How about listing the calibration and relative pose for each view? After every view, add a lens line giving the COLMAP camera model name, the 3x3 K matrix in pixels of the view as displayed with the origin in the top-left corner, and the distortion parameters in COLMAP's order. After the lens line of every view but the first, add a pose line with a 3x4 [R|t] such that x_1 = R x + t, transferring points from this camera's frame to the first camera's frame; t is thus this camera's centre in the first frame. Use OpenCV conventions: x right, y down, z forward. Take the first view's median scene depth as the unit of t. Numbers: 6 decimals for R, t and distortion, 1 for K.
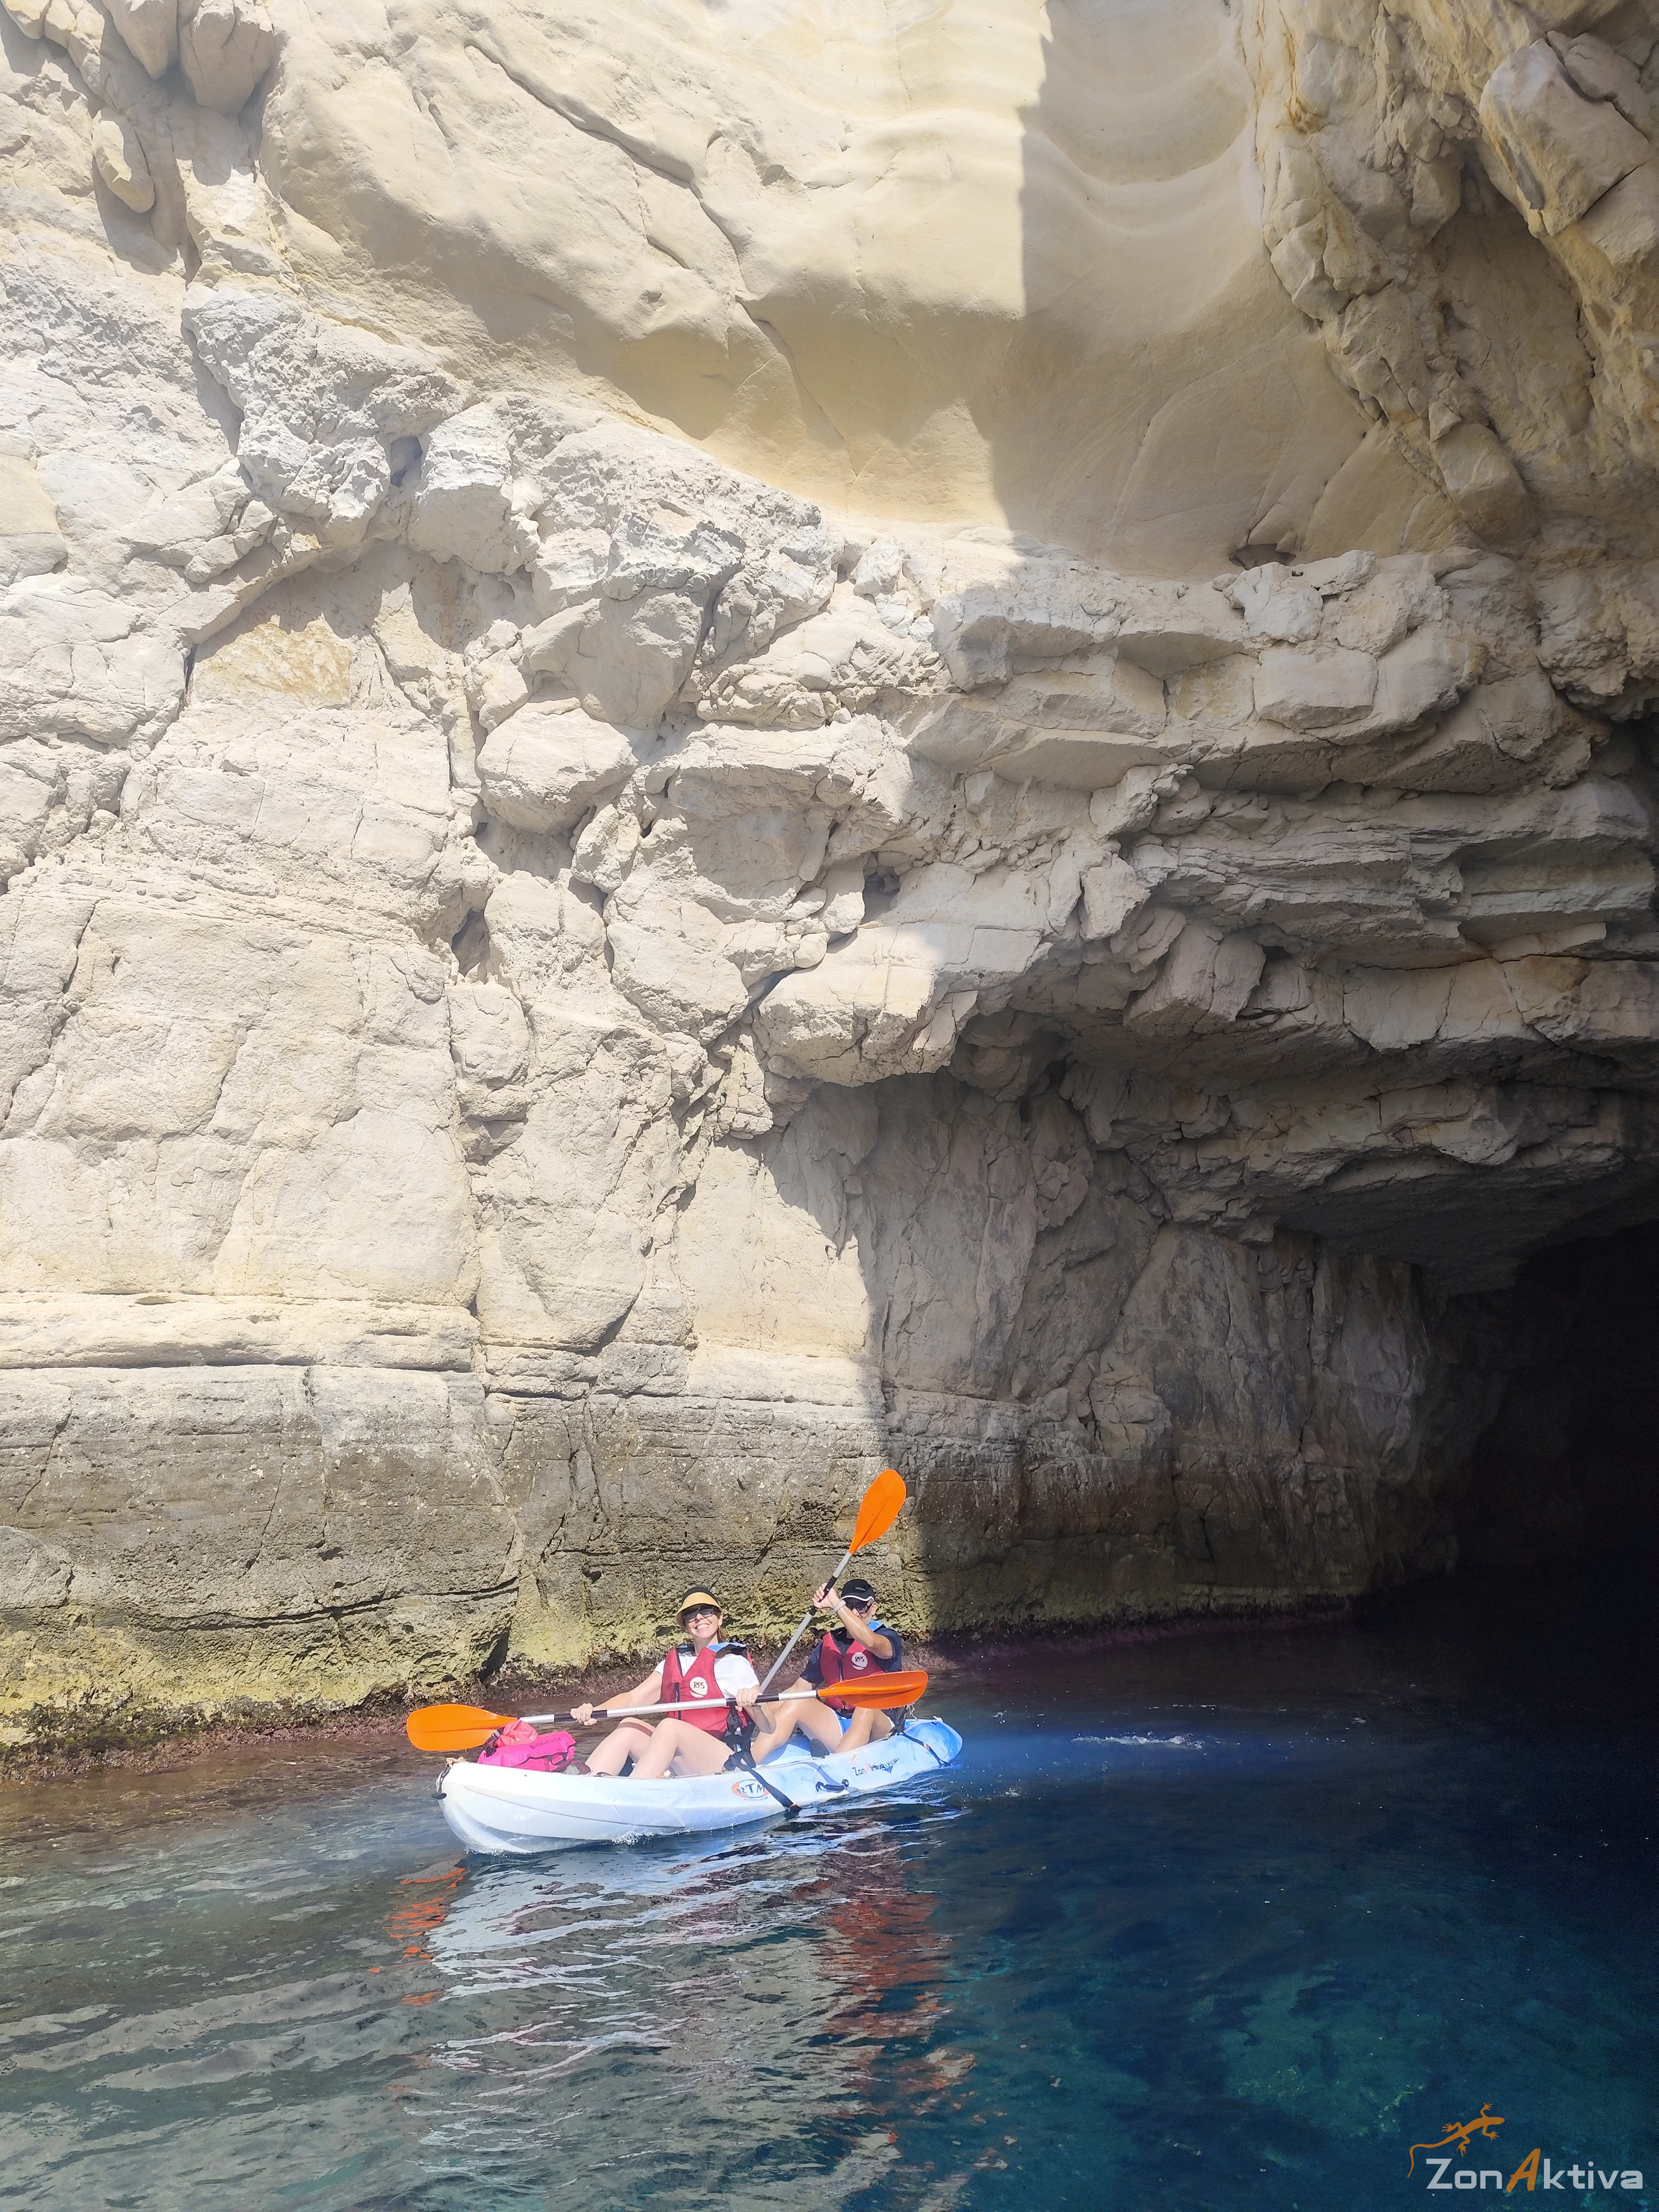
lens RADIAL K [[1487.2, 0, 812.7], [0, 1487.2, 1130.6], [0, 0, 1]] dist [0.058215, -0.065172]
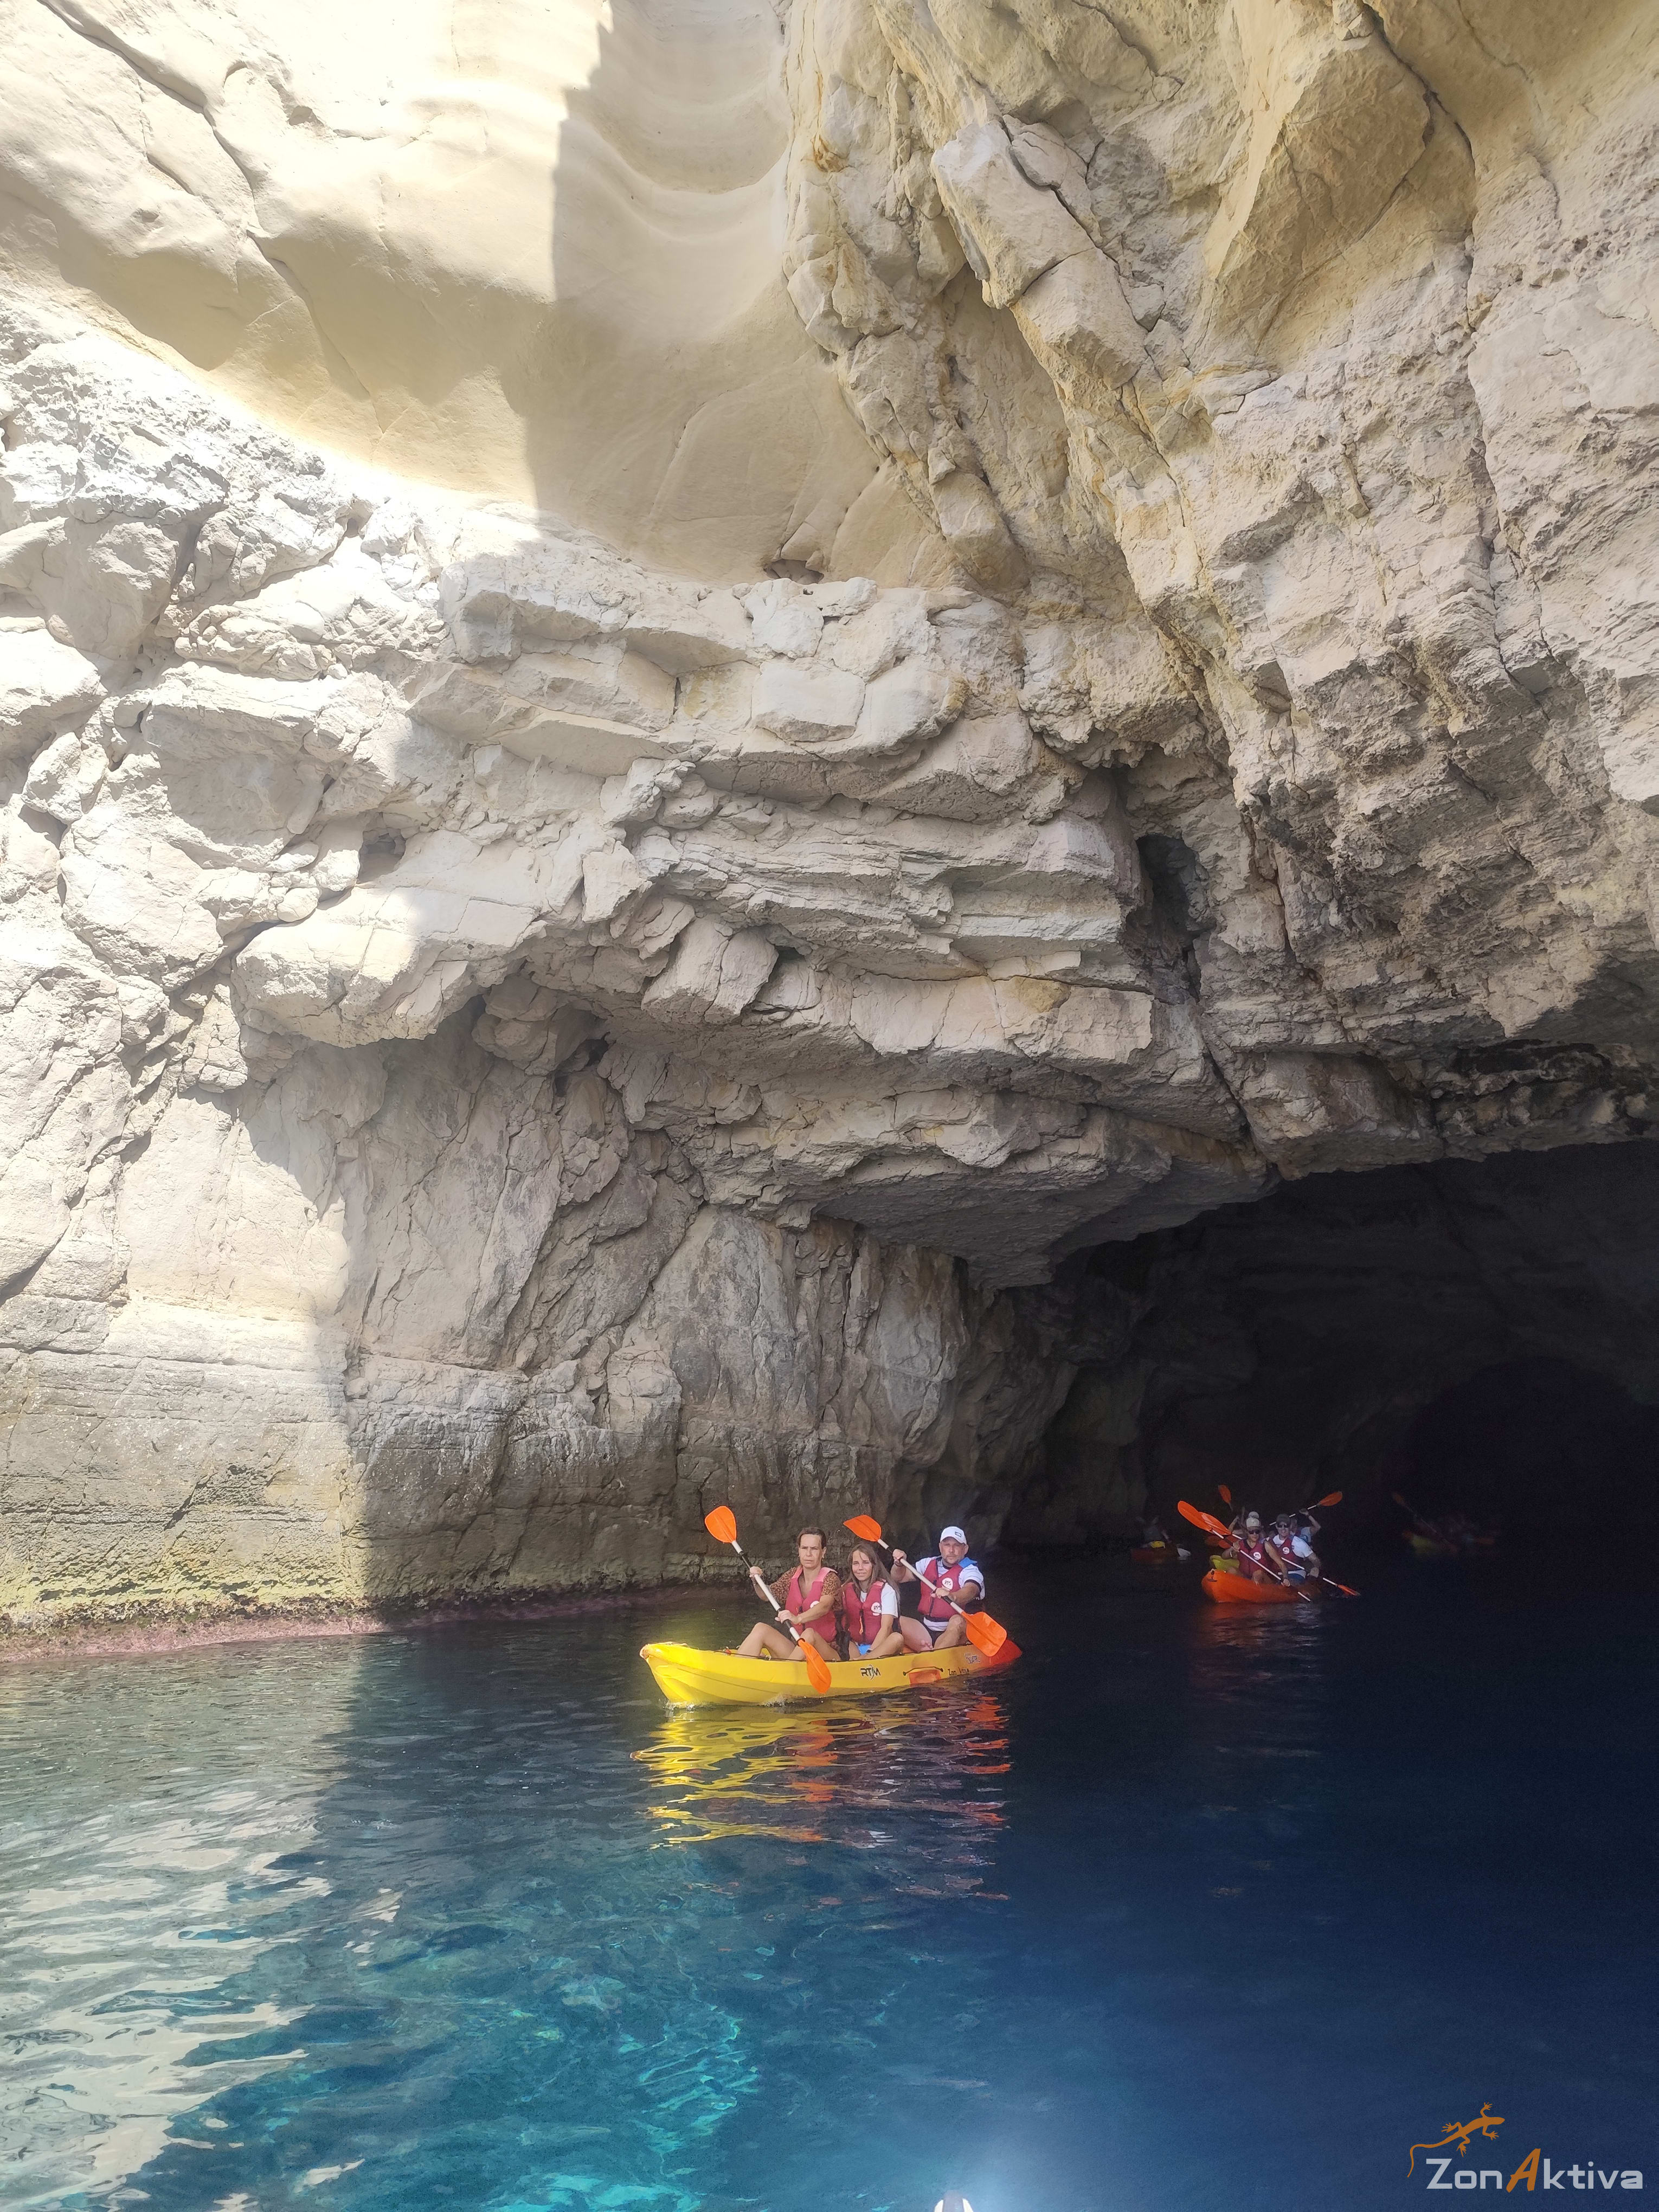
lens RADIAL K [[1485.9, 0, 856.5], [0, 1485.9, 1115.0], [0, 0, 1]] dist [0.043575, -0.043608]
pose [[0.981539, 0.068544, 0.178557, 0.202886], [-0.069633, 0.997573, -0.000168, -0.009272], [-0.178136, -0.012268, 0.983929, -0.037426]]
